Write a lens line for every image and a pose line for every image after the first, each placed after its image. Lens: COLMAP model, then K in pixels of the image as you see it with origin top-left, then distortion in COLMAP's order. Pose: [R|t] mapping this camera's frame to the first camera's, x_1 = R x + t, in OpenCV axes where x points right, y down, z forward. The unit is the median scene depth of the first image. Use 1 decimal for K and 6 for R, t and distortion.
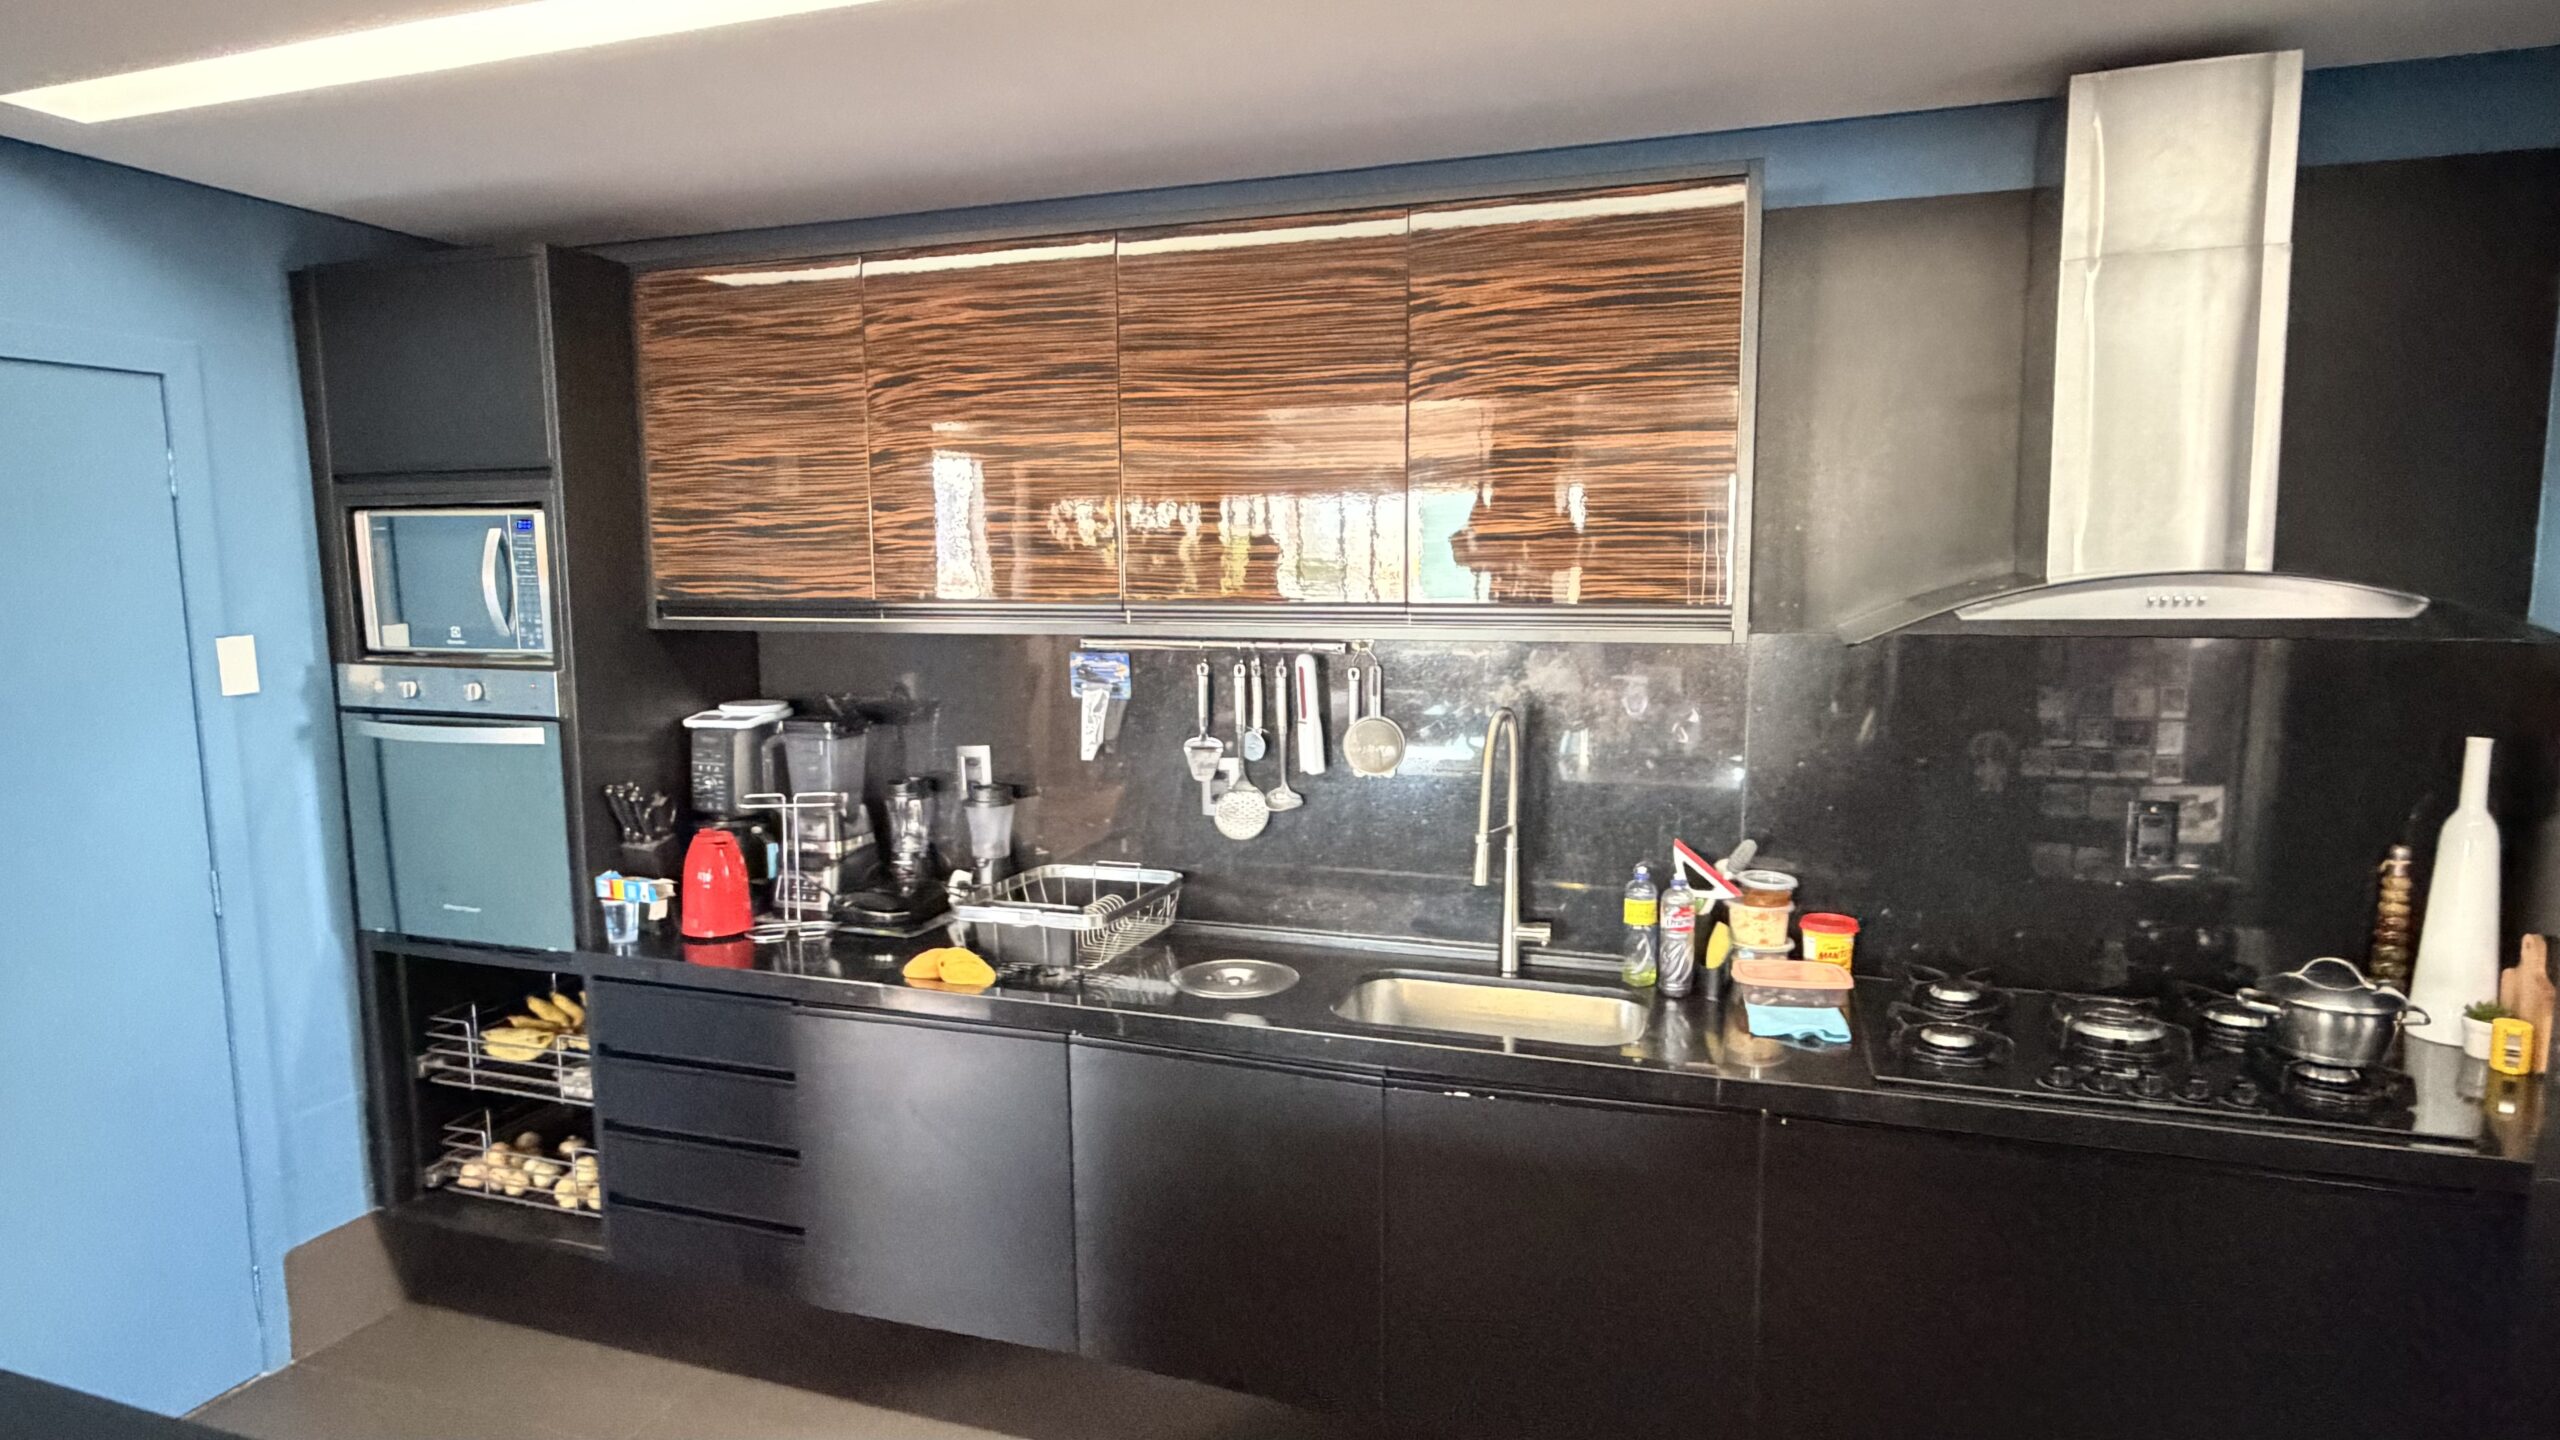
lens RADIAL K [[1417.7, 0, 1280.0], [0, 1417.7, 720.0], [0, 0, 1]] dist [-0.016398, -0.000565]
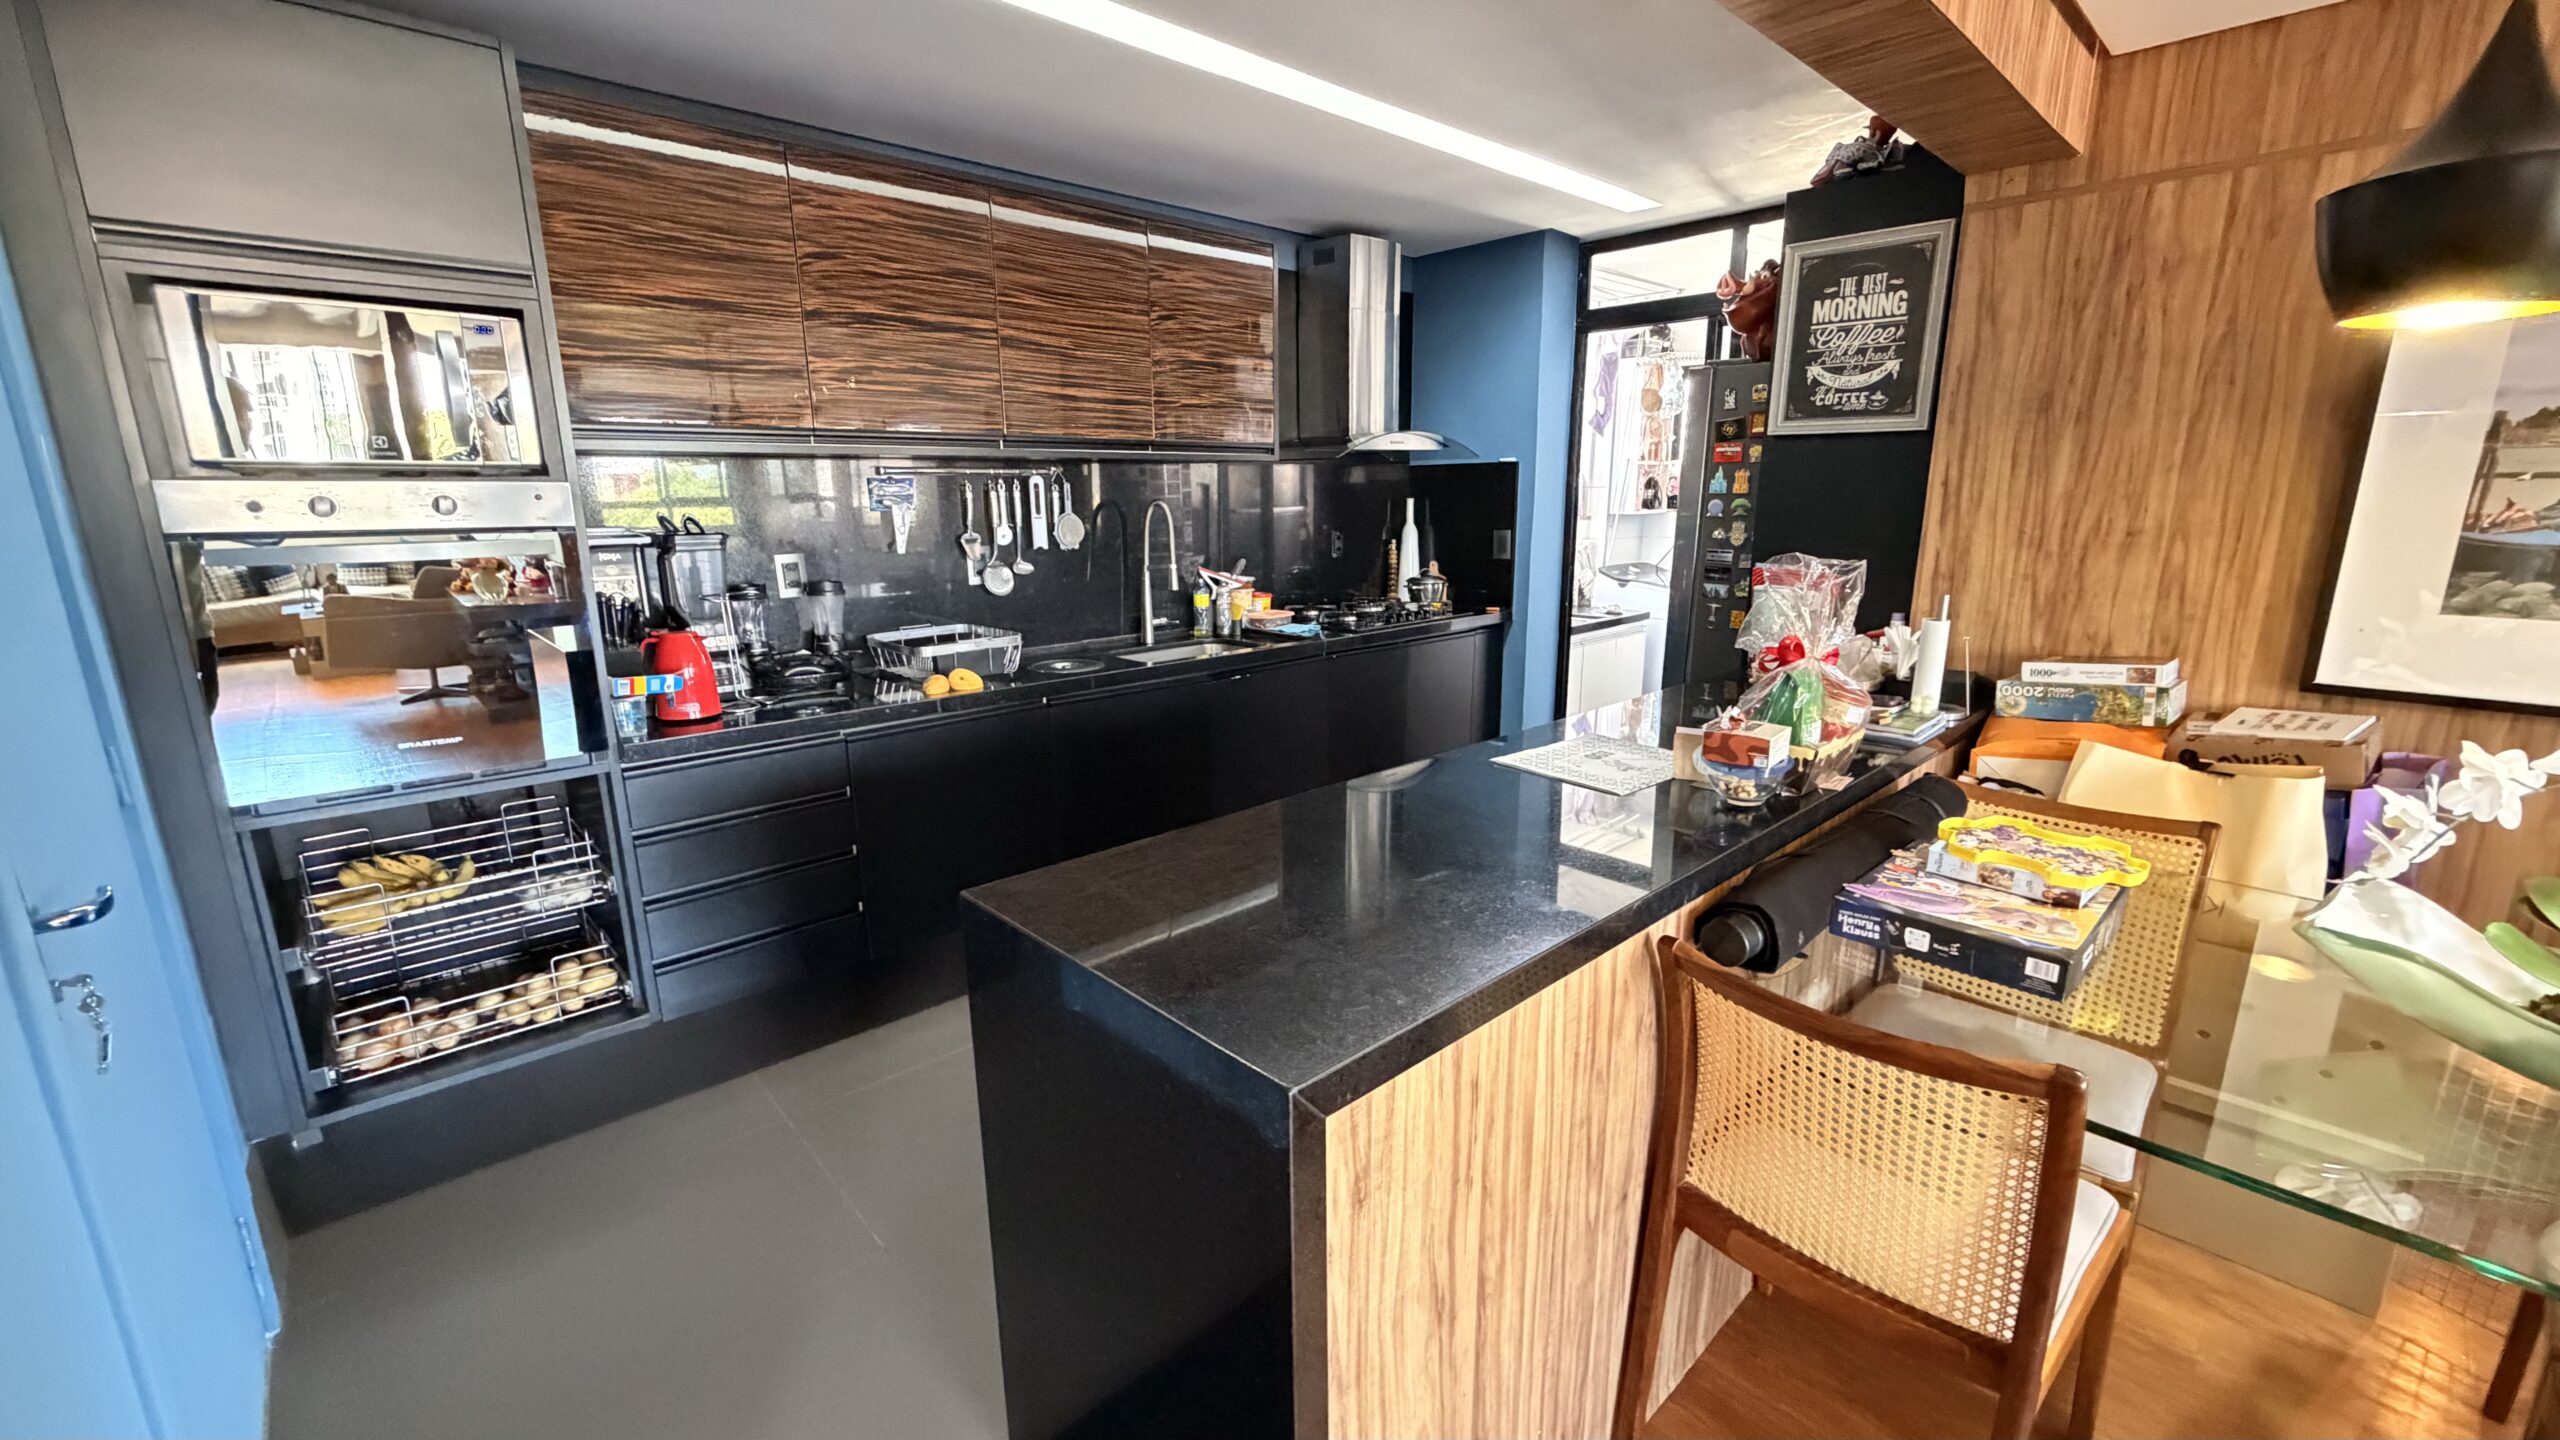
lens RADIAL K [[1019.3, 0, 1280.0], [0, 1019.3, 720.0], [0, 0, 1]] dist [0.000328, -0.000116]
pose [[0.469410, -0.192566, 0.861726, -0.968767], [0.111412, 0.981047, 0.158540, 0.080186], [-0.875923, 0.021586, 0.481967, 0.182602]]
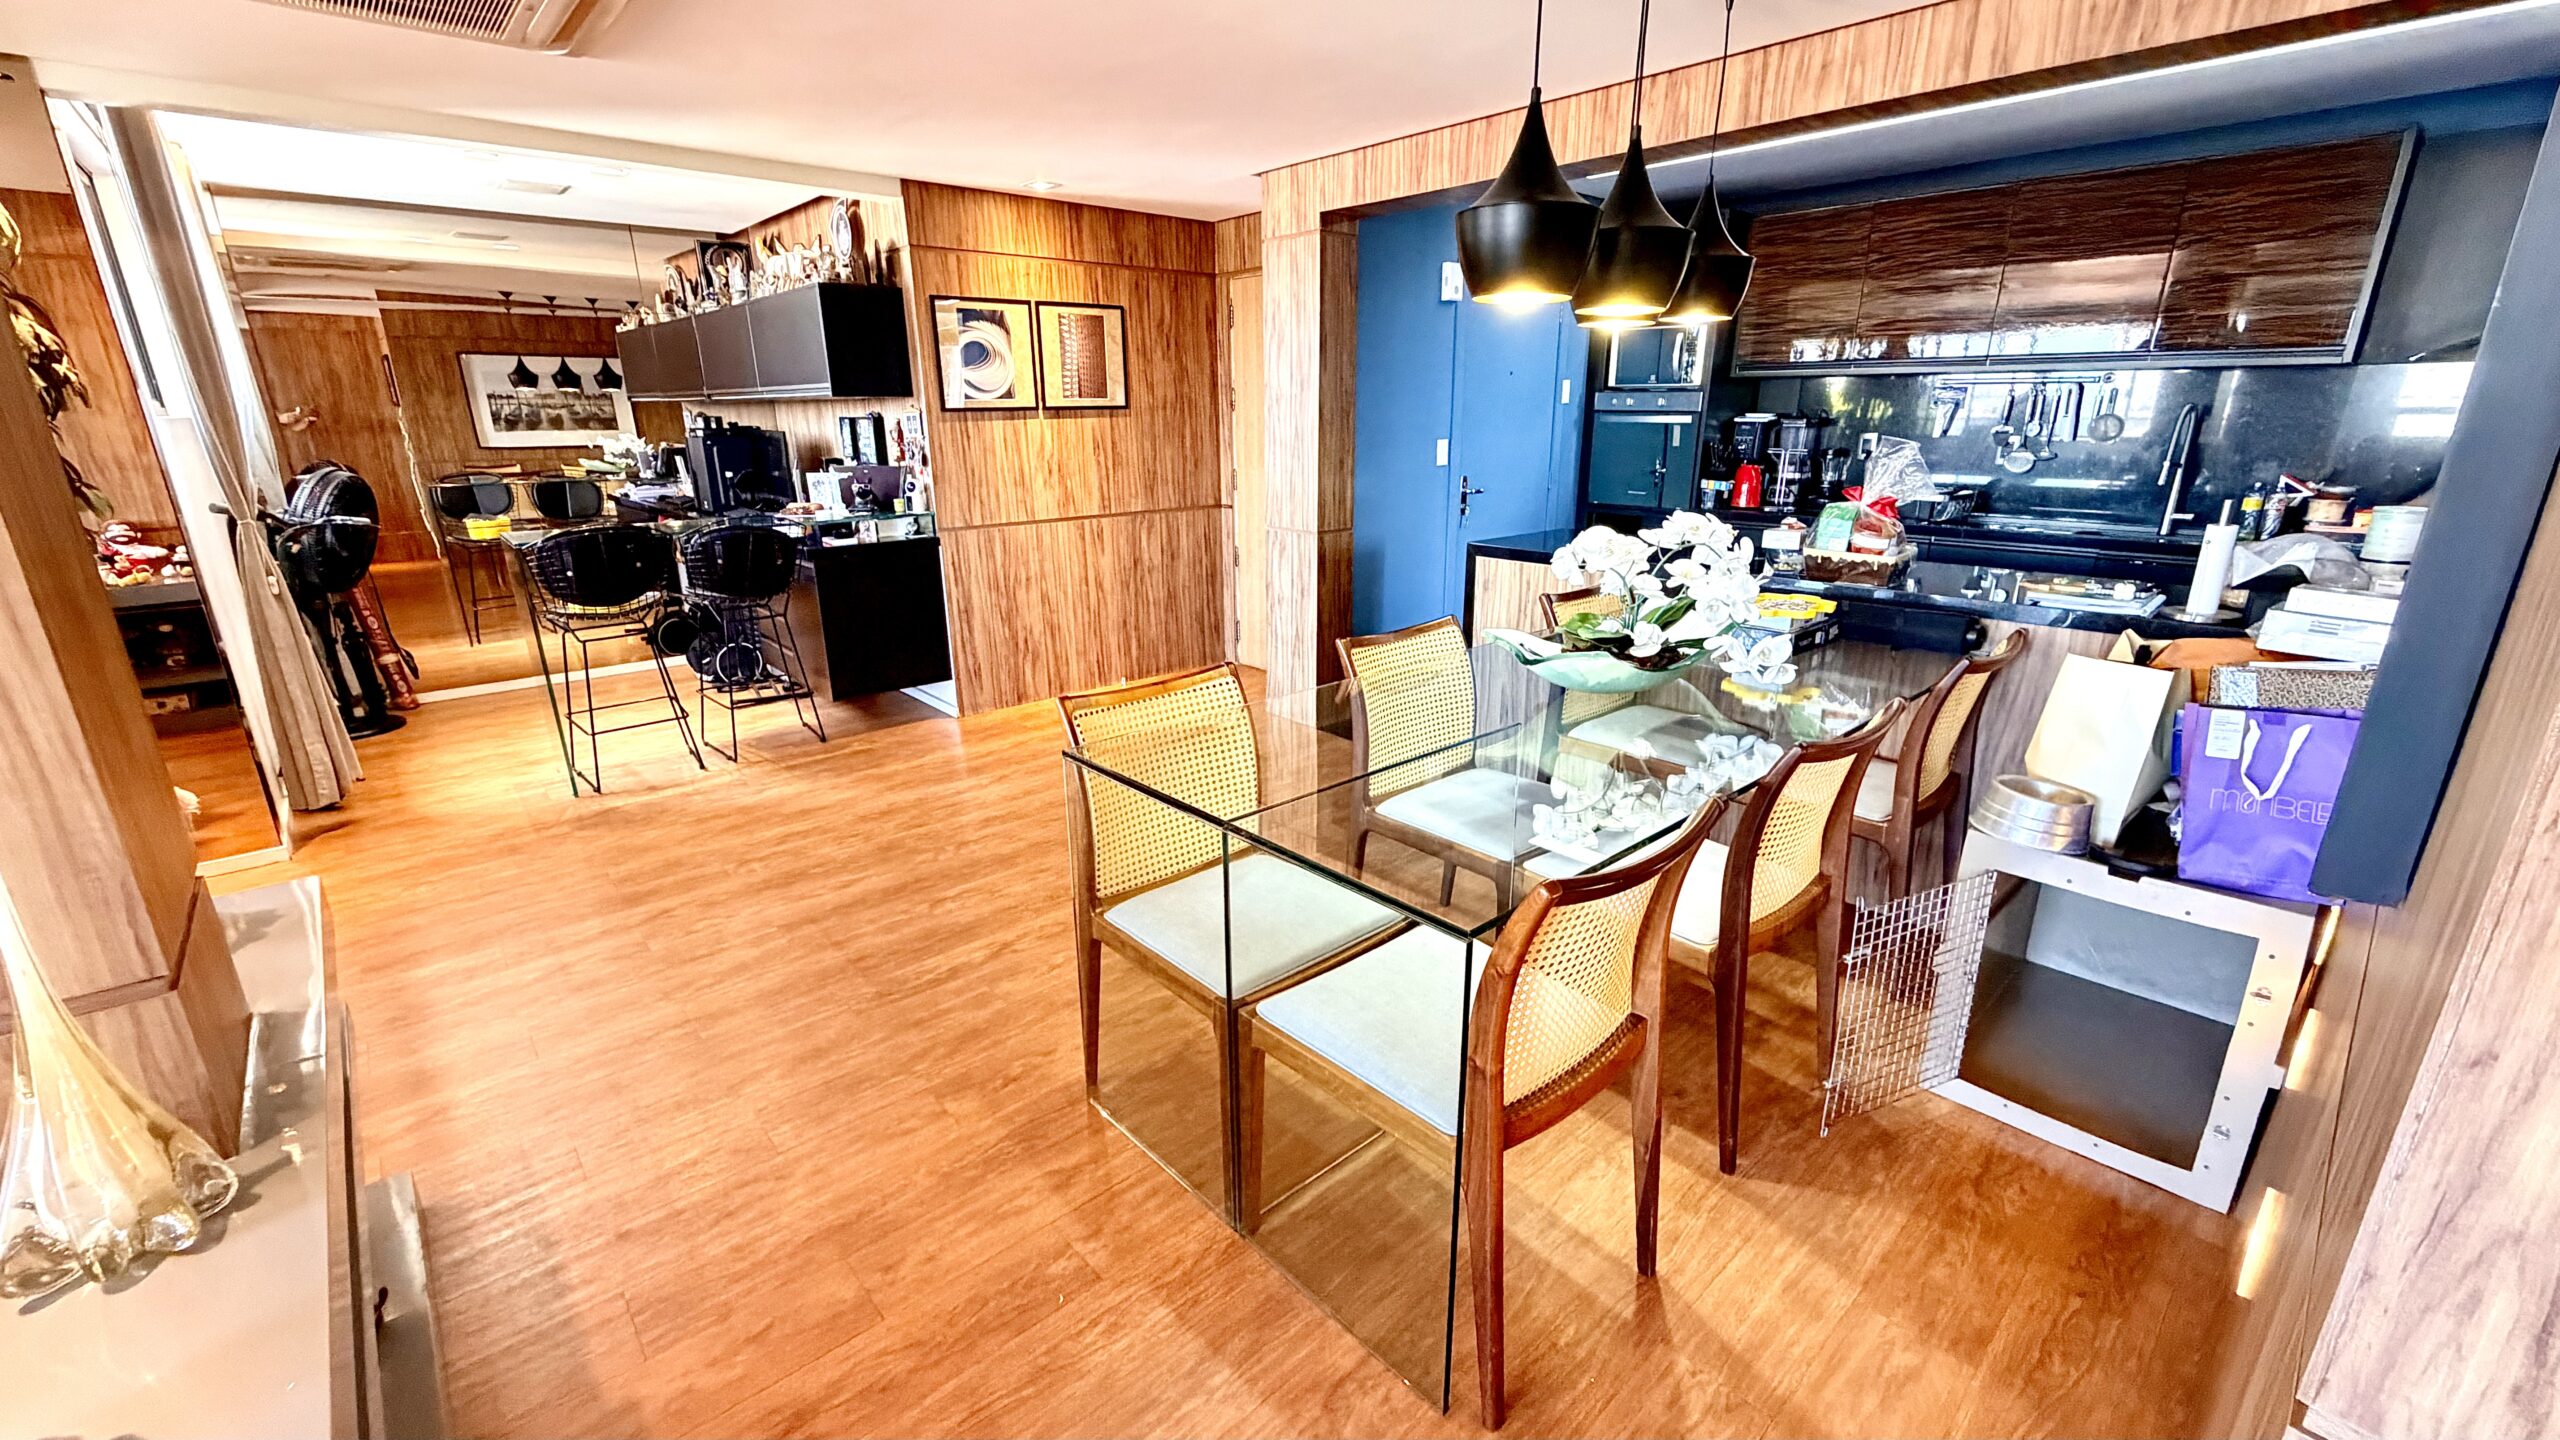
lens RADIAL K [[1026.9, 0, 1280.0], [0, 1026.9, 720.0], [0, 0, 1]] dist [0.001794, 0.000018]
pose [[0.873893, 0.145214, -0.463922, -0.242533], [-0.058707, 0.978882, 0.195817, 0.223594], [0.482560, -0.143887, 0.863963, -1.023217]]
